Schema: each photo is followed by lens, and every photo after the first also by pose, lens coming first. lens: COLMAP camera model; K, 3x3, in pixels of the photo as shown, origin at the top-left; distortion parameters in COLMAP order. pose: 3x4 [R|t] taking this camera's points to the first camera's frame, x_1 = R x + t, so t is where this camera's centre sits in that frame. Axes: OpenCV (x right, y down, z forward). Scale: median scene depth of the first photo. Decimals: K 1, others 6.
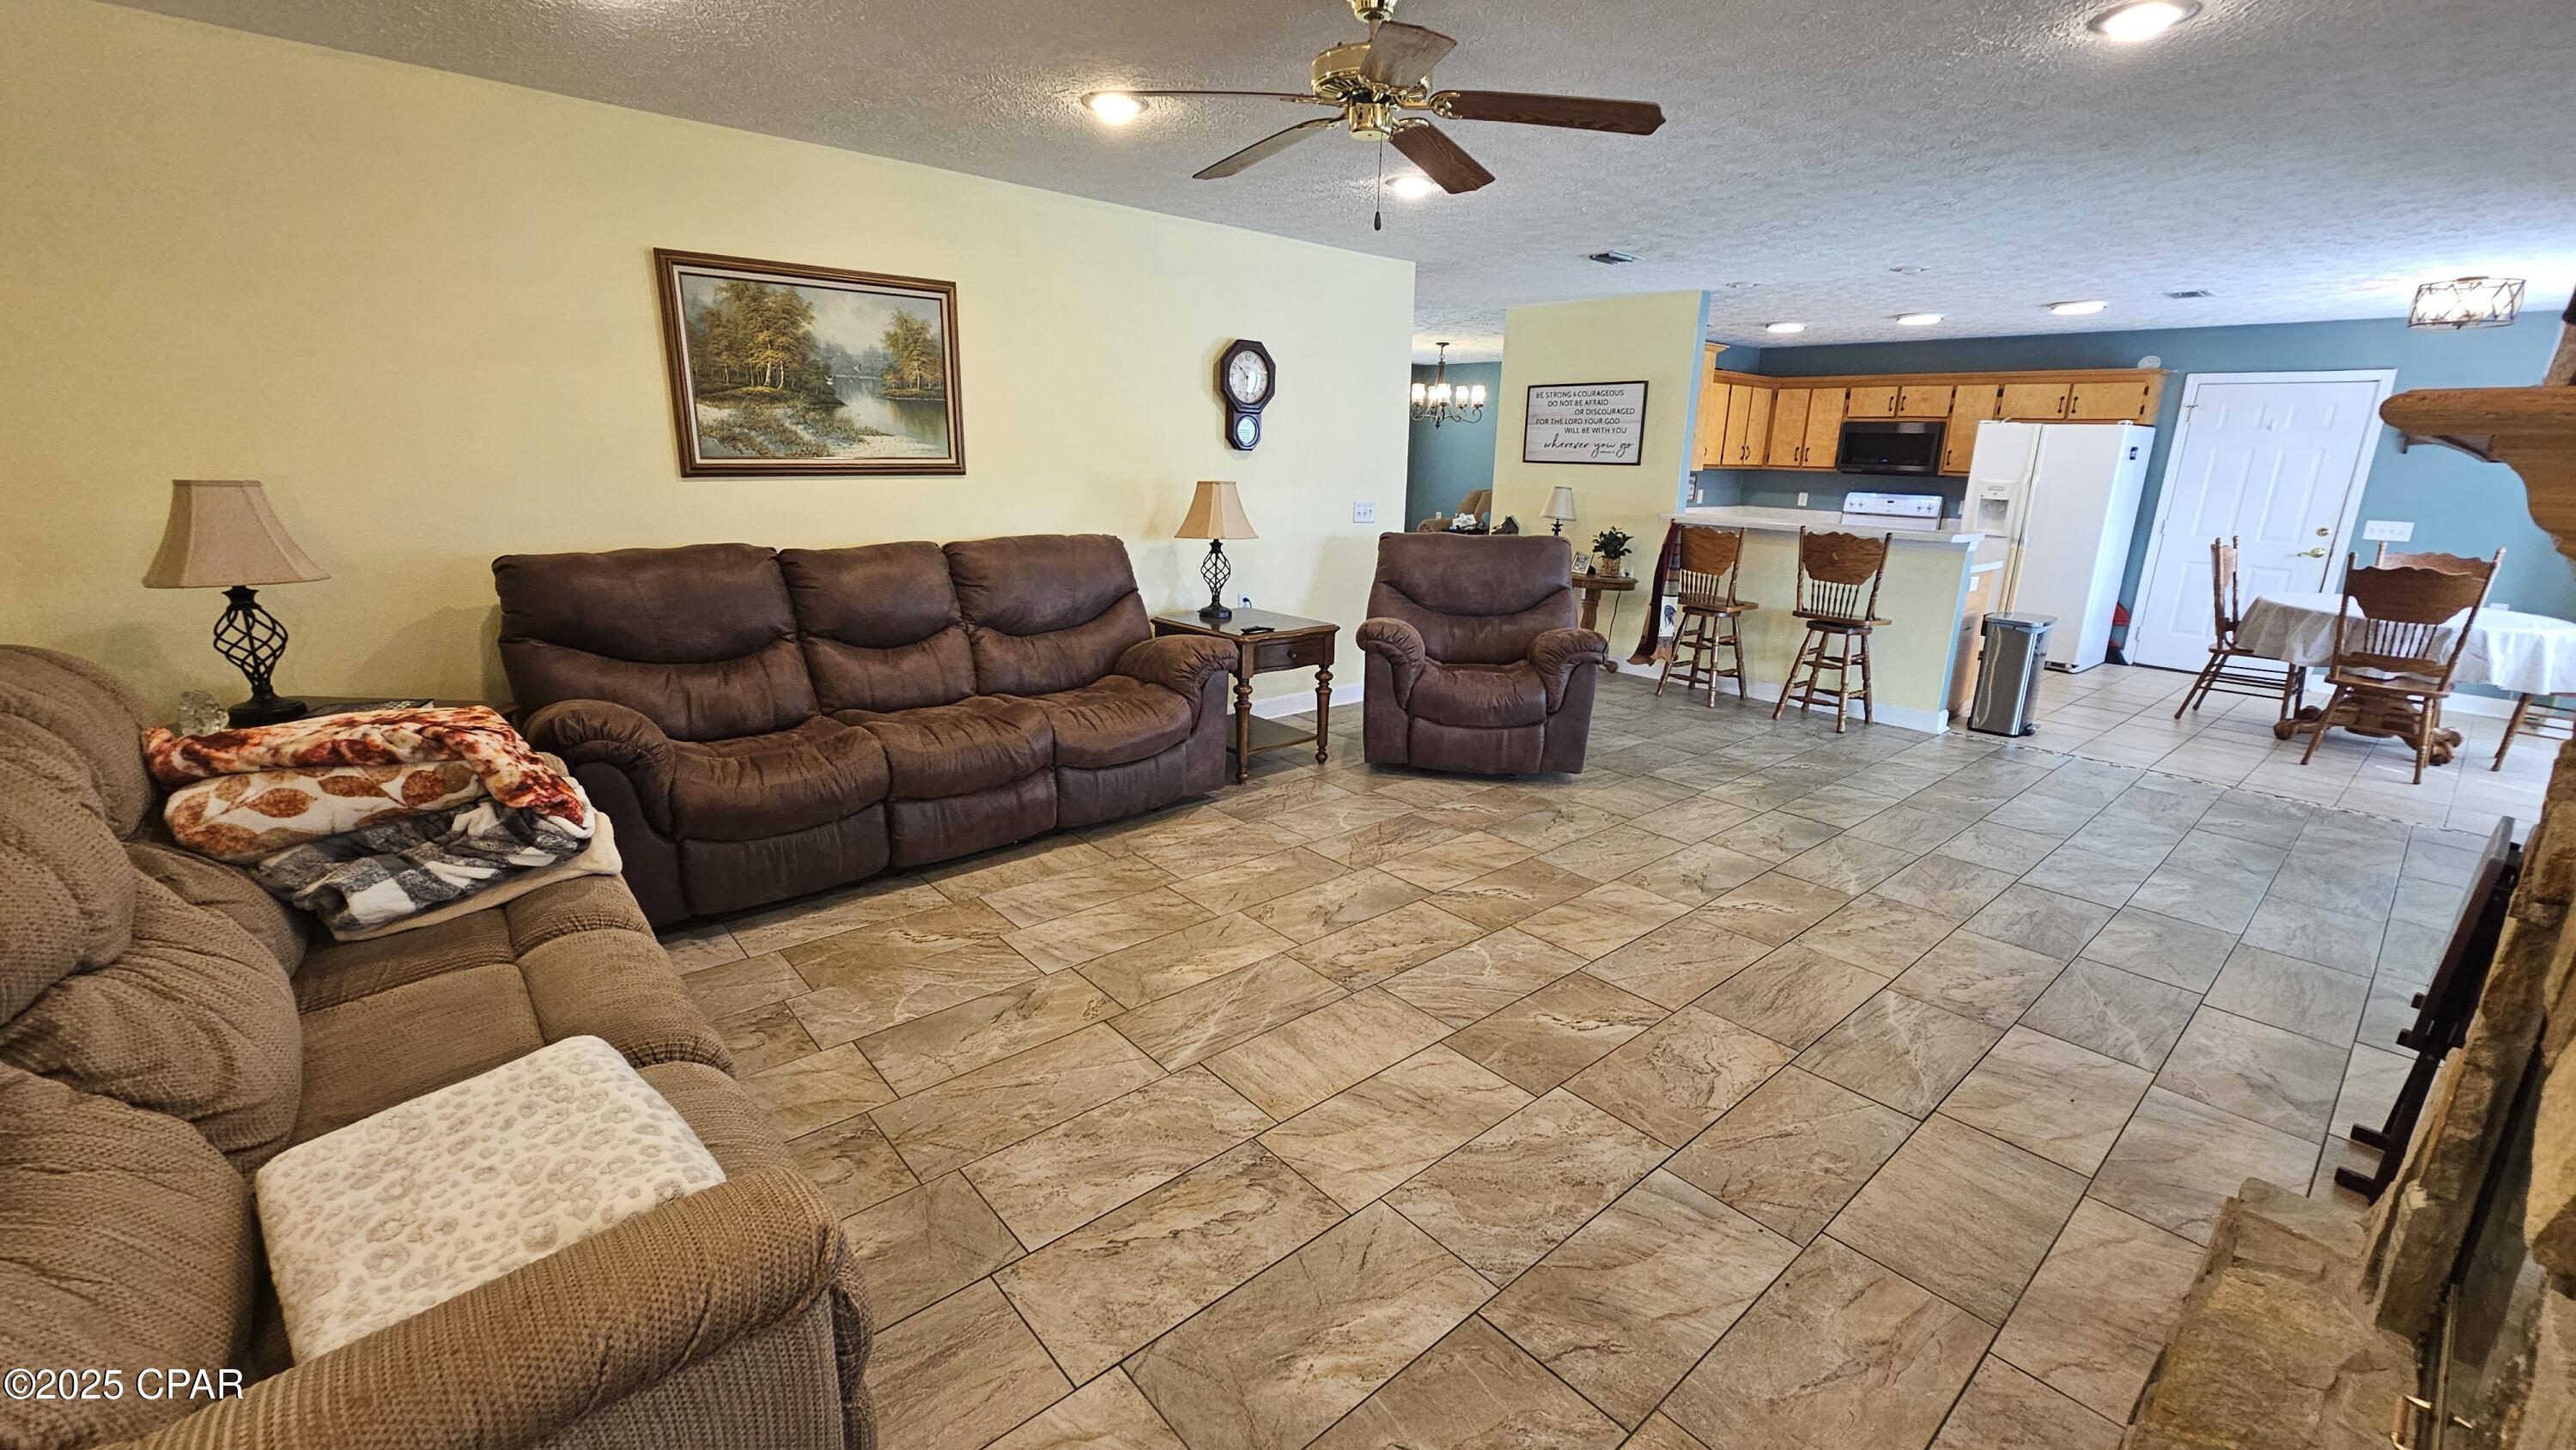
lens RADIAL K [[1041.8, 0, 1285.0], [0, 1041.8, 724.0], [0, 0, 1]] dist [-0.001831, -0.000073]
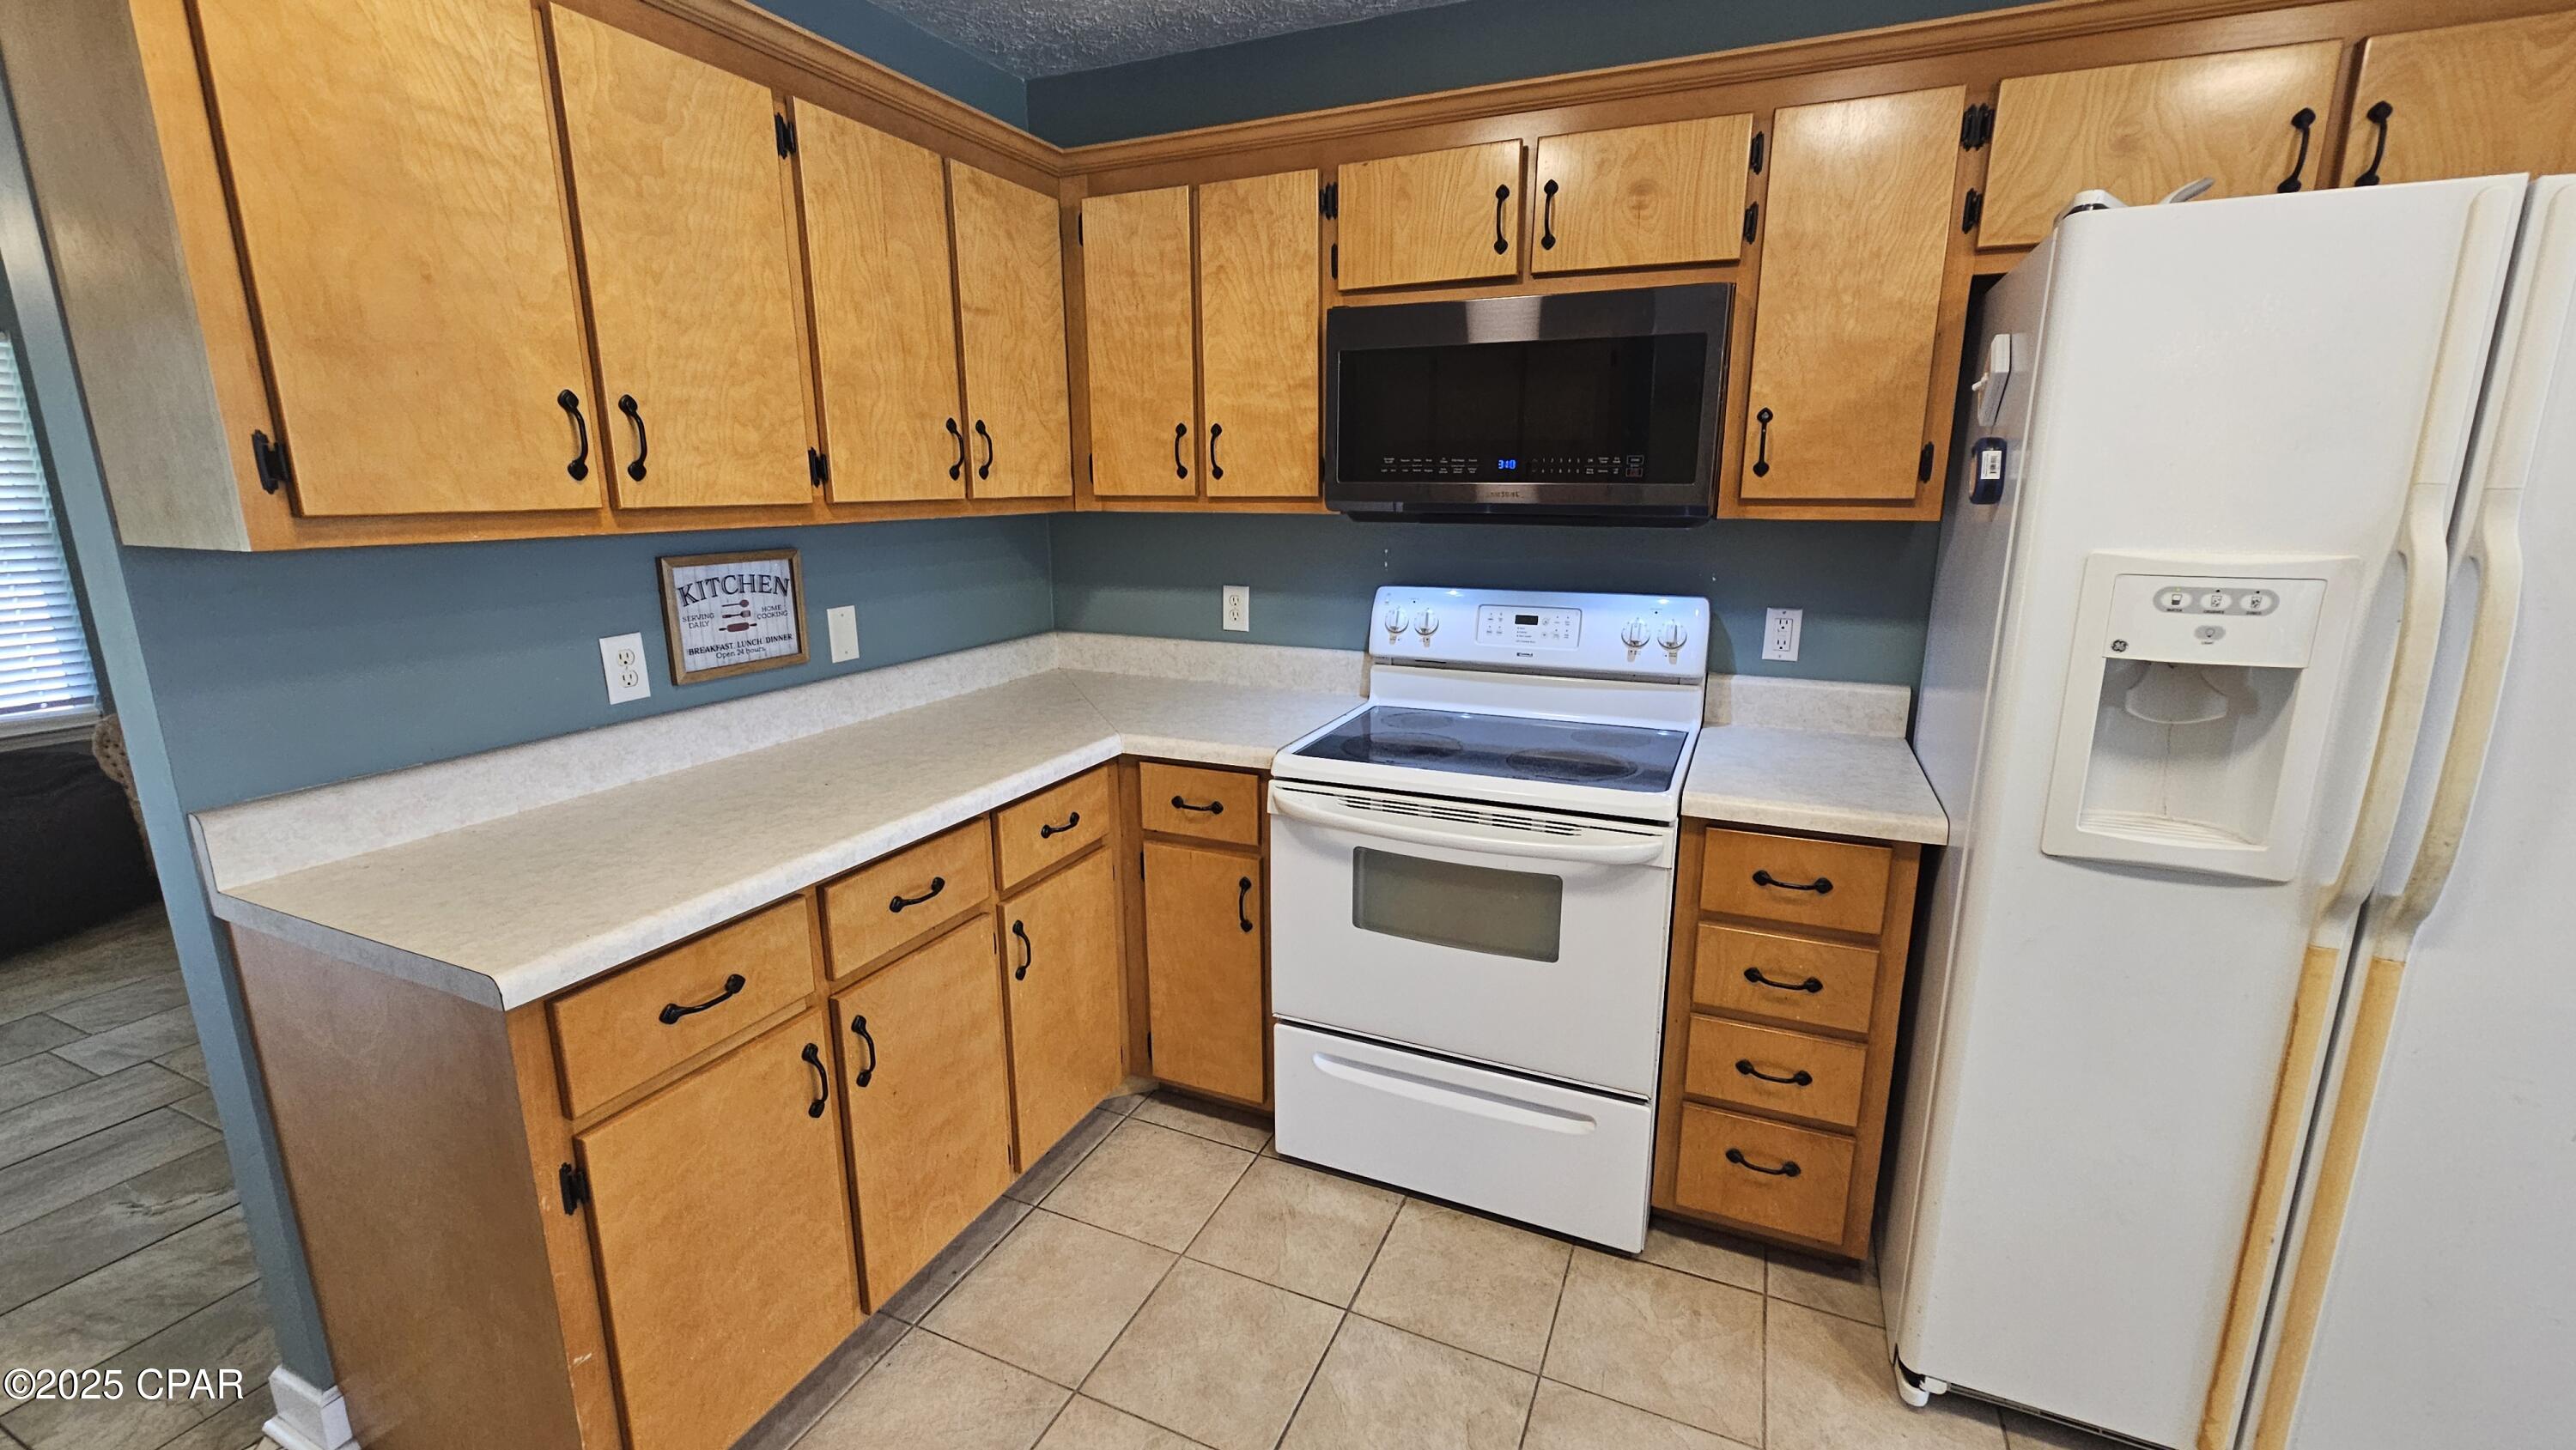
lens RADIAL K [[1041.8, 0, 1283.9], [0, 1041.8, 717.8], [0, 0, 1]] dist [-0.001831, -0.000073]
pose [[0.903669, -0.121372, 0.410672, 0.426725], [0.135079, 0.990825, -0.004402, -0.201933], [-0.406370, 0.059451, 0.911772, 0.808883]]
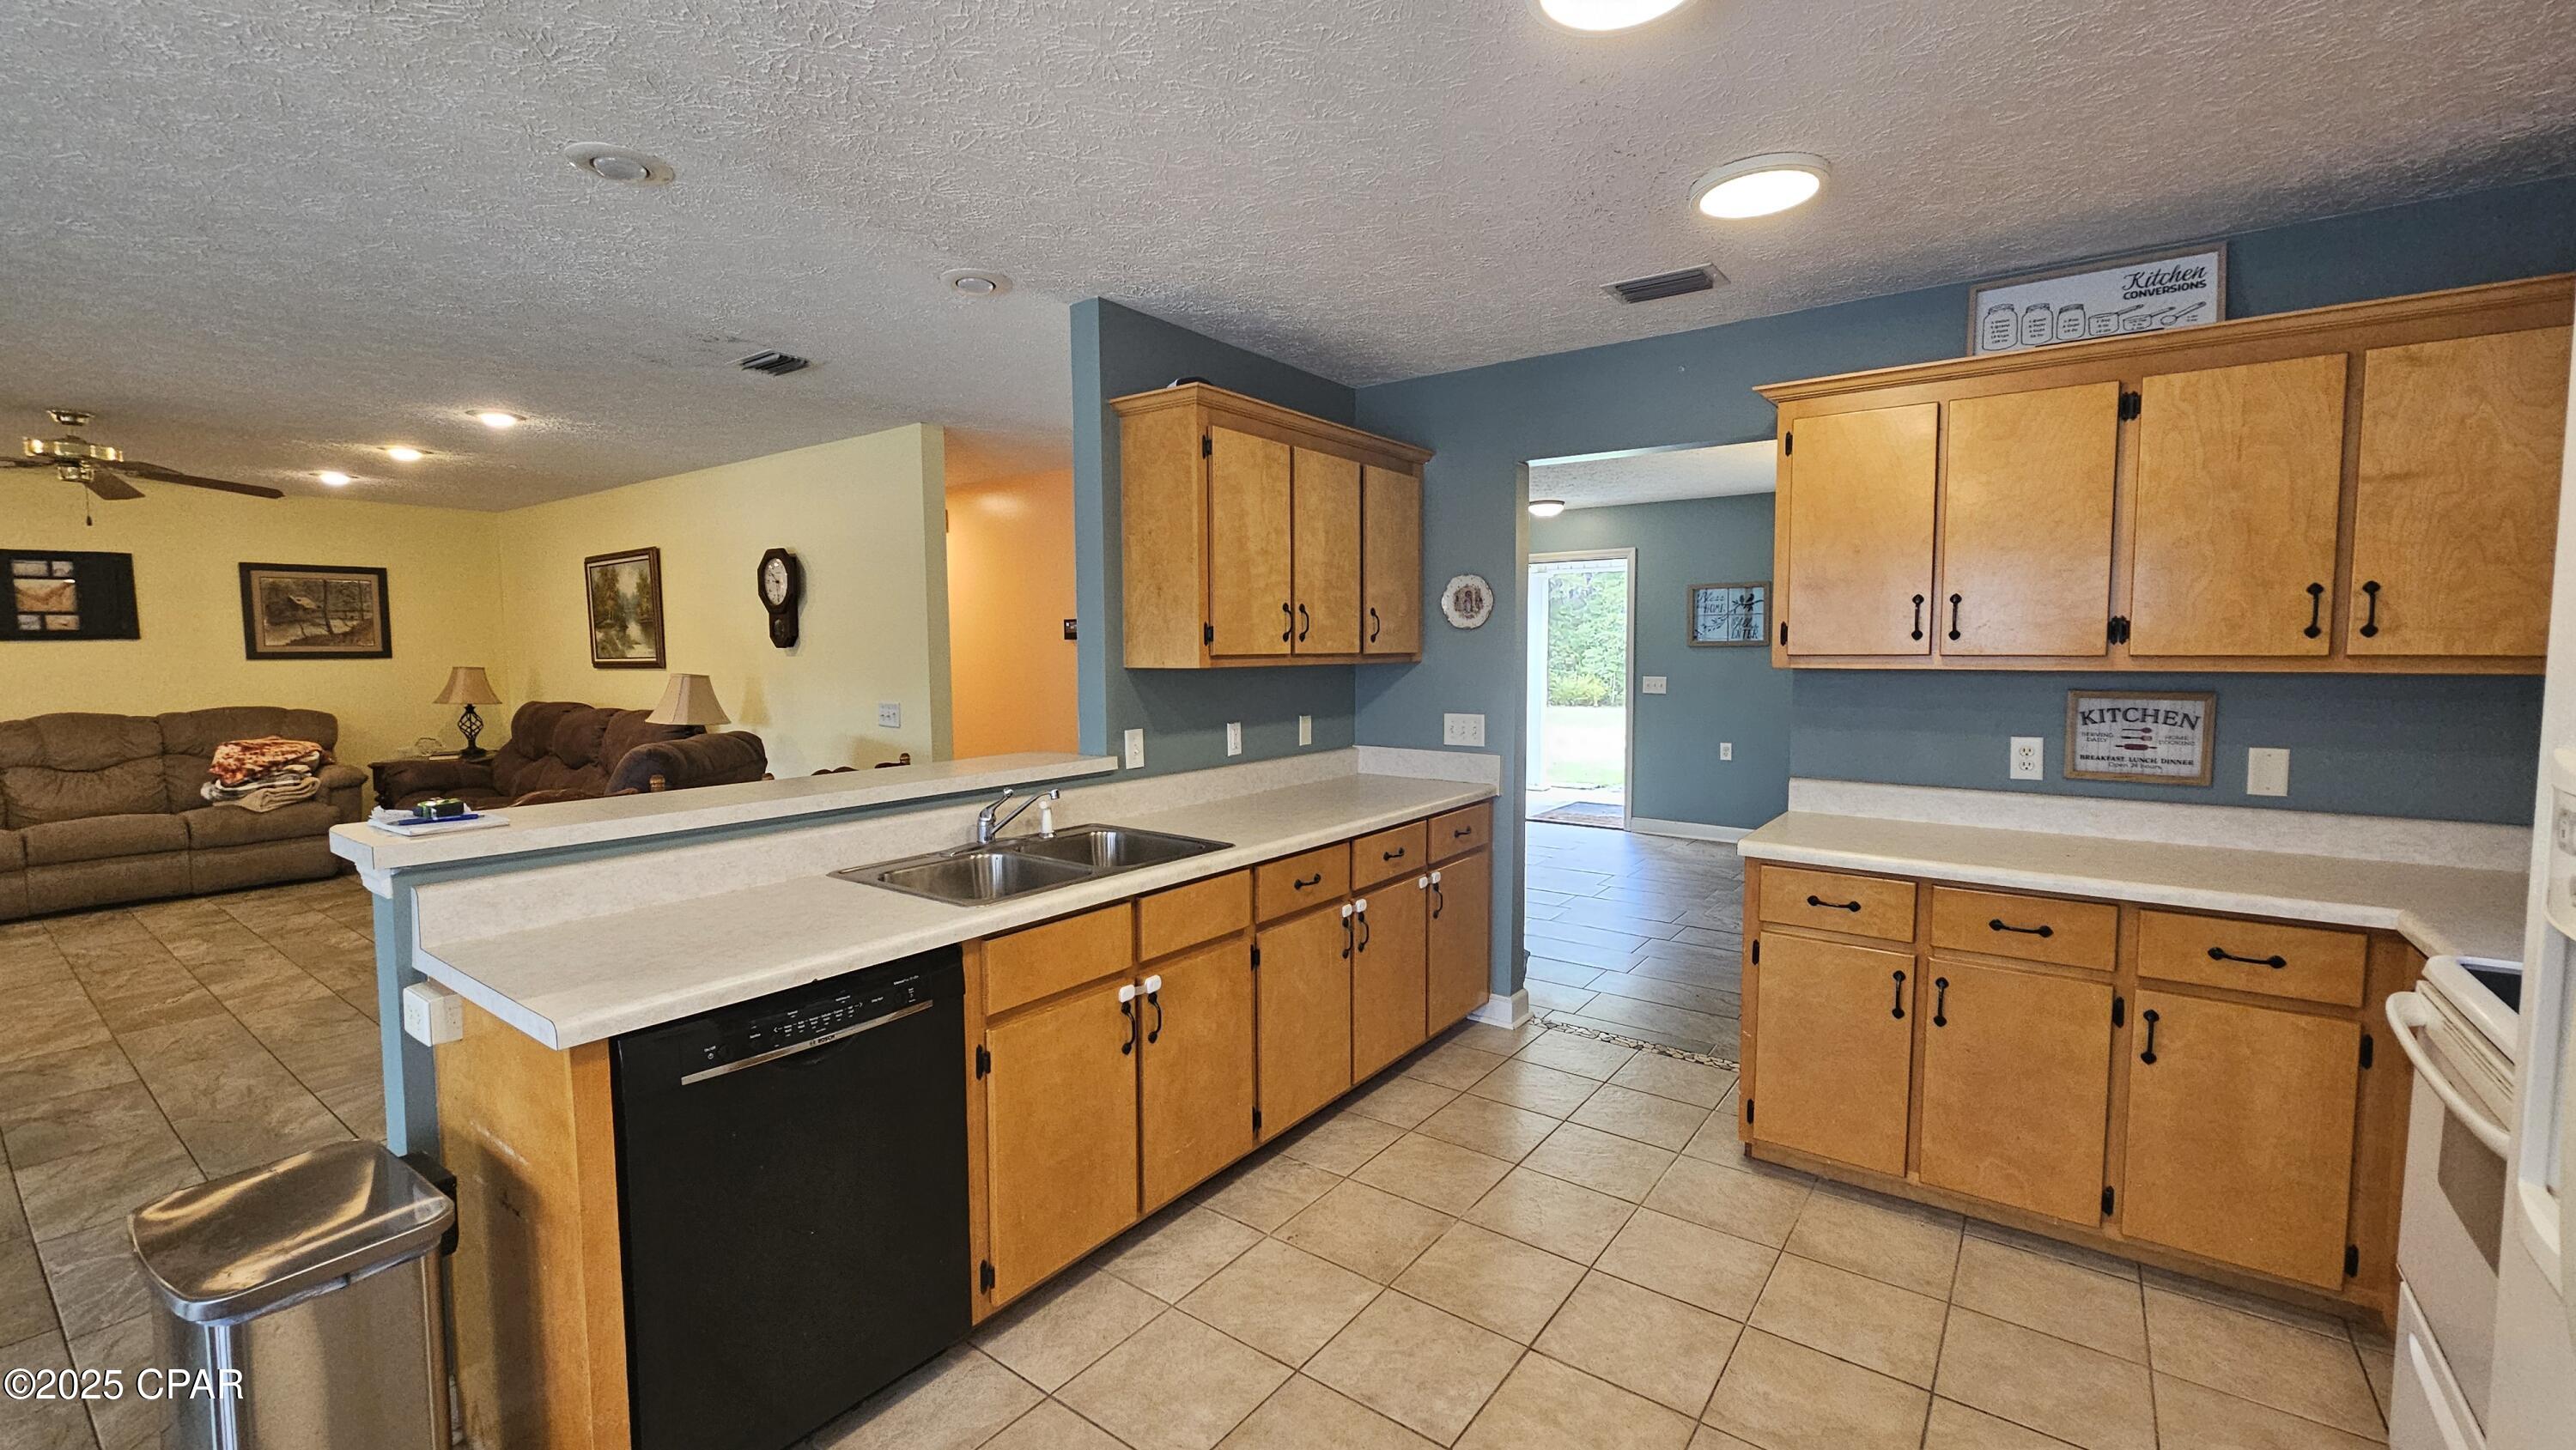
lens RADIAL K [[1041.8, 0, 1297.0], [0, 1041.8, 717.9], [0, 0, 1]] dist [-0.001831, -0.000073]
pose [[0.221823, 0.042699, -0.974152, 0.665658], [-0.241159, 0.970407, -0.012380, -0.183494], [0.944794, 0.237672, 0.225556, 0.761099]]
